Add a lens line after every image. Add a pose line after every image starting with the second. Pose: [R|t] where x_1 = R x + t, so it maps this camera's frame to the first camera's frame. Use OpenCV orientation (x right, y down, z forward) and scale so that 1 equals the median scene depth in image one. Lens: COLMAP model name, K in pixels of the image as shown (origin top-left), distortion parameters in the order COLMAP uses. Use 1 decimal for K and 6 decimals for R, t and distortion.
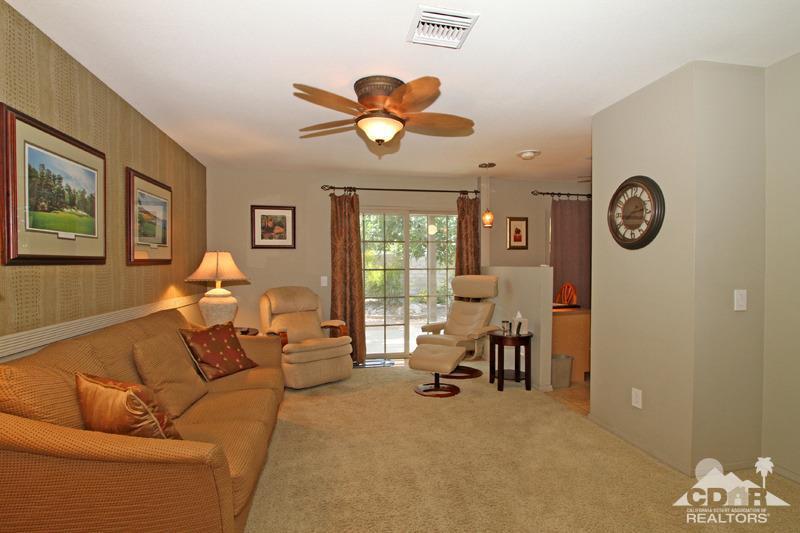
lens RADIAL K [[410.9, 0, 401.7], [0, 410.9, 266.7], [0, 0, 1]] dist [-0.016246, 0.000343]
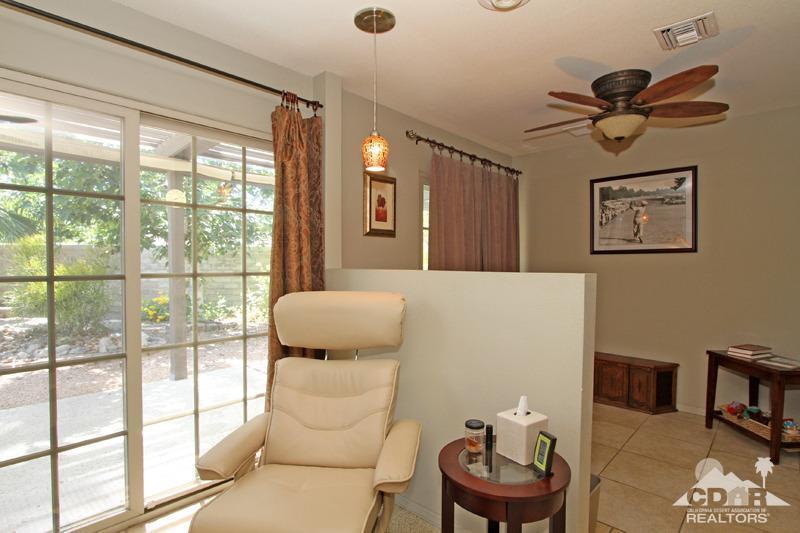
lens RADIAL K [[411.9, 0, 401.0], [0, 411.9, 269.0], [0, 0, 1]] dist [-0.014593, 0.001477]
pose [[0.807896, 0.000454, 0.589325, -0.008921], [-0.001564, 0.999998, 0.001373, -0.000818], [-0.589323, -0.002031, 0.807895, 0.562116]]
